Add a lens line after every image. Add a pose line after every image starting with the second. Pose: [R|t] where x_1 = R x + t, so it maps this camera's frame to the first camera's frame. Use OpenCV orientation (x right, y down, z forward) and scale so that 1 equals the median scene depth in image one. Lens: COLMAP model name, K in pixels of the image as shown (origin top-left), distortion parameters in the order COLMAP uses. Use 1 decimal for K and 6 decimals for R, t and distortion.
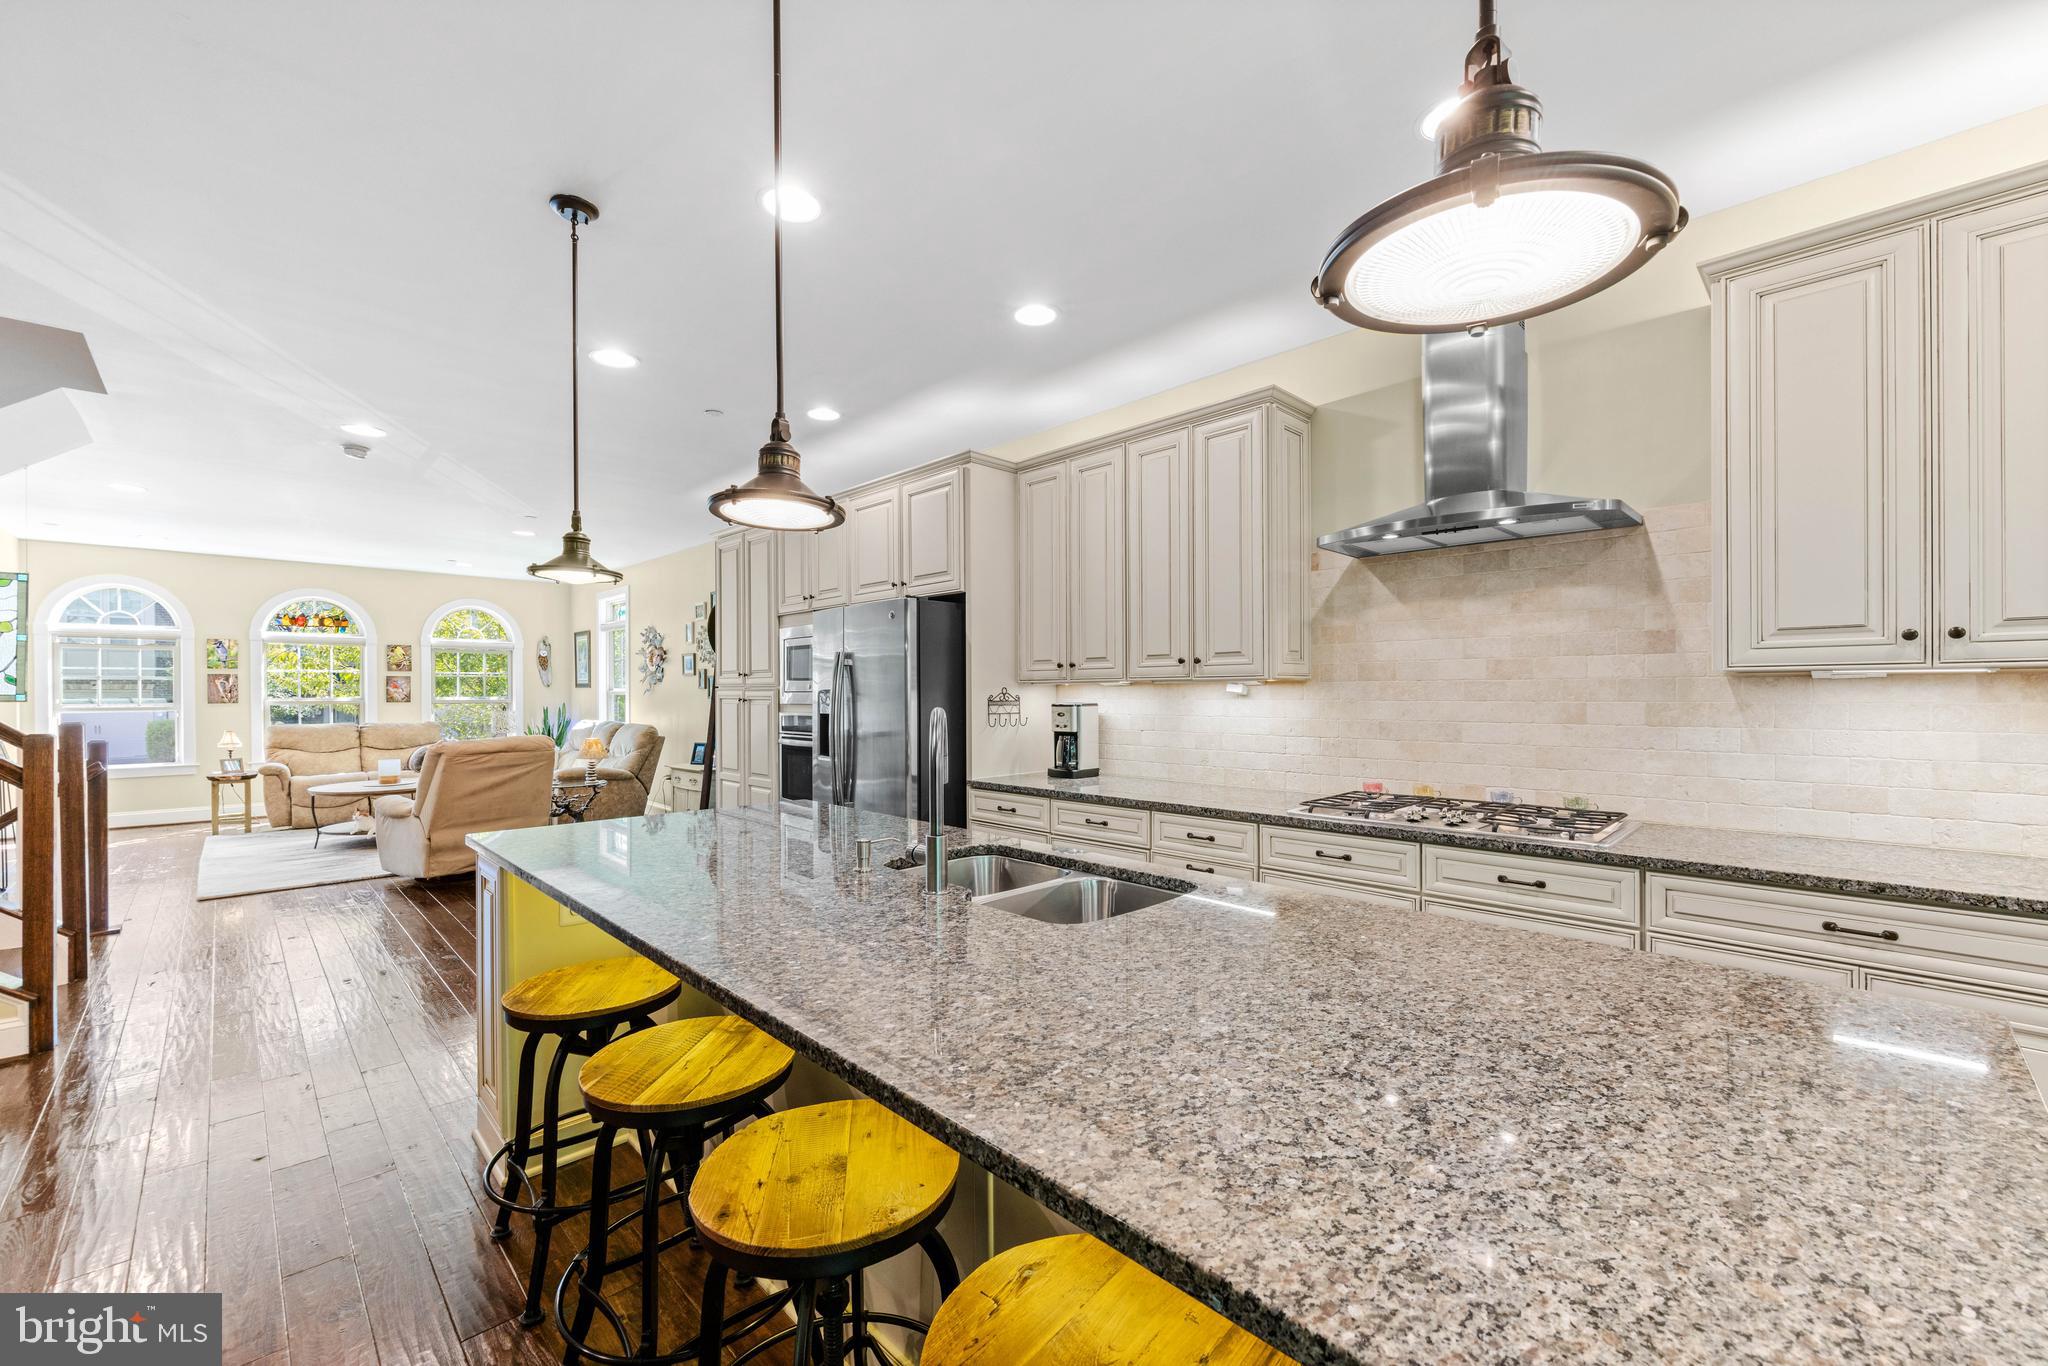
lens RADIAL K [[818.2, 0, 1018.2], [0, 818.2, 696.9], [0, 0, 1]] dist [-0.003166, -0.000597]
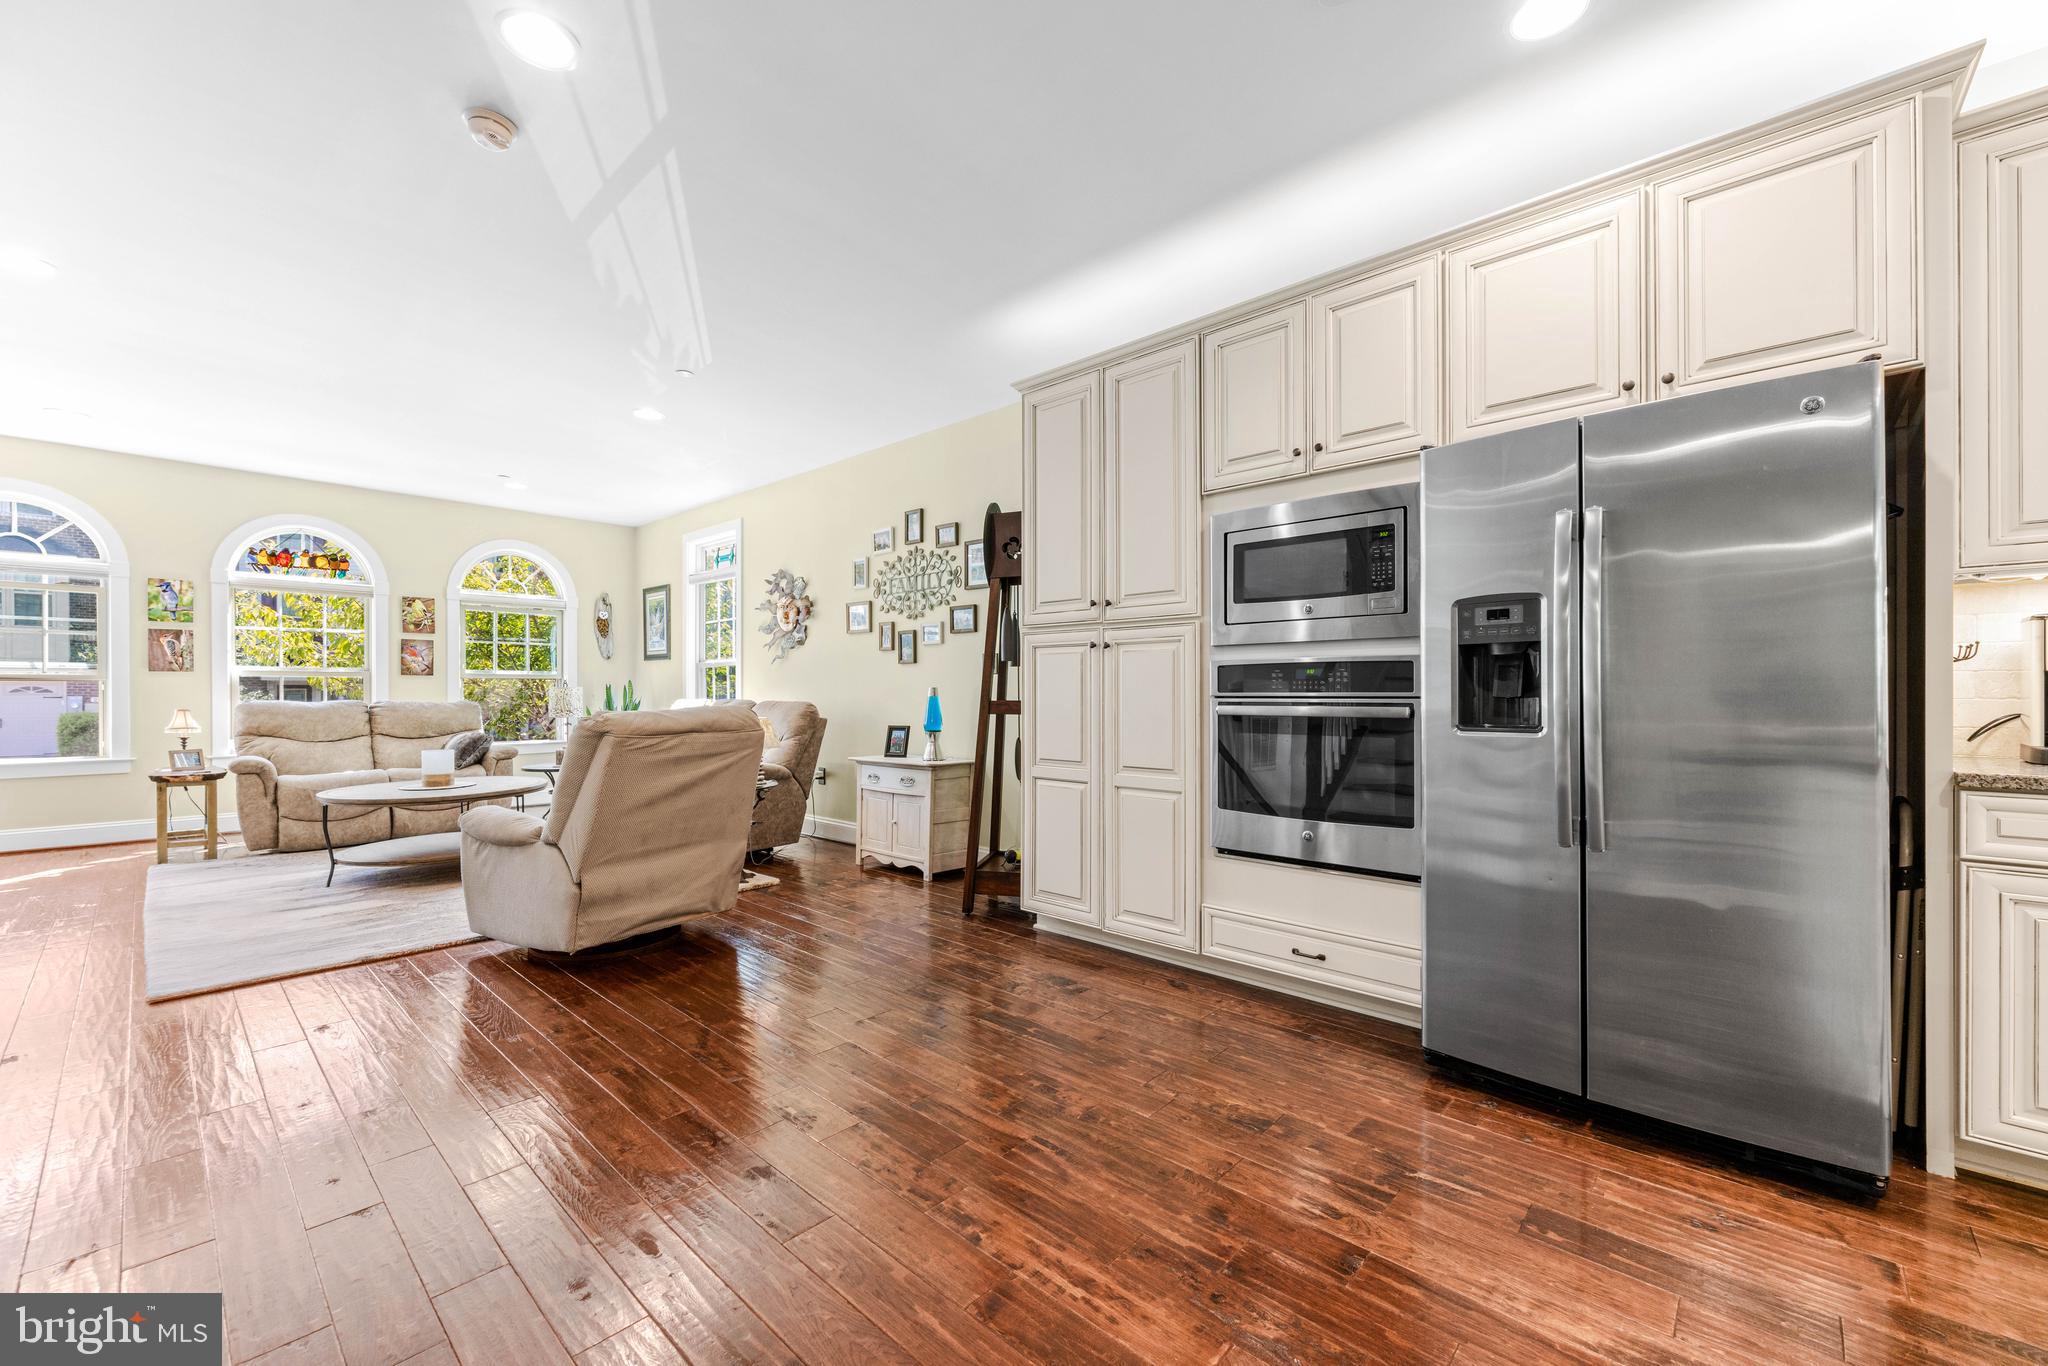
lens RADIAL K [[818.2, 0, 1022.4], [0, 818.2, 694.1], [0, 0, 1]] dist [-0.003166, -0.000597]
pose [[0.998763, 0.002568, 0.049661, -0.573354], [-0.002415, 0.999992, -0.003142, 0.056725], [-0.049669, 0.003018, 0.998761, 0.542731]]
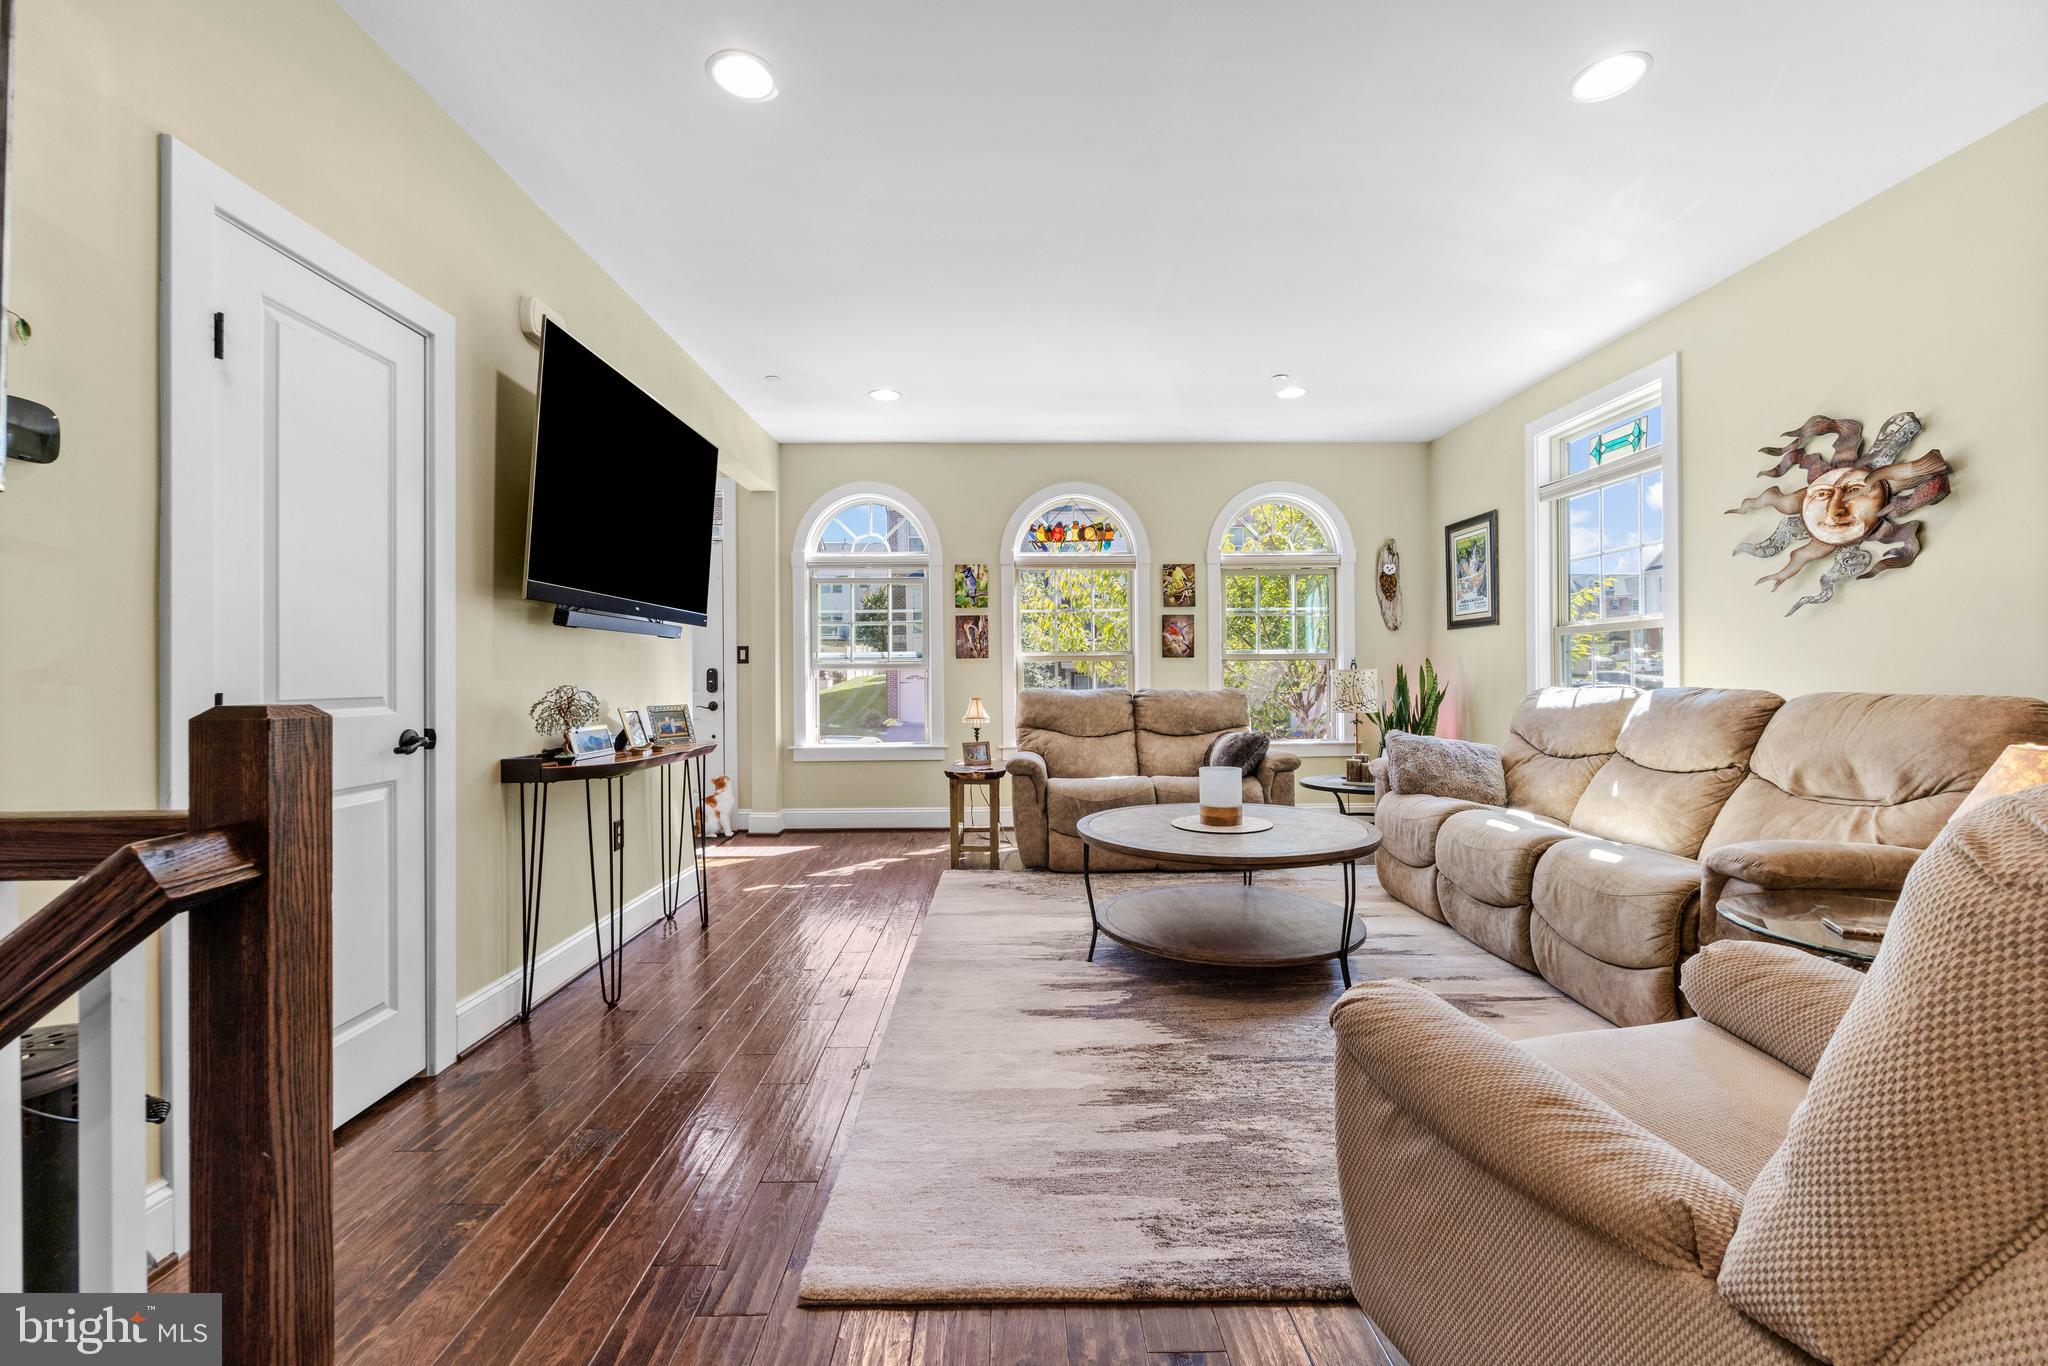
lens RADIAL K [[818.2, 0, 1013.3], [0, 818.2, 676.1], [0, 0, 1]] dist [-0.003166, -0.000597]
pose [[0.720525, -0.004543, -0.693414, -0.967842], [0.002613, 0.999989, -0.003837, 0.052358], [0.693424, 0.000953, 0.720529, 1.079622]]
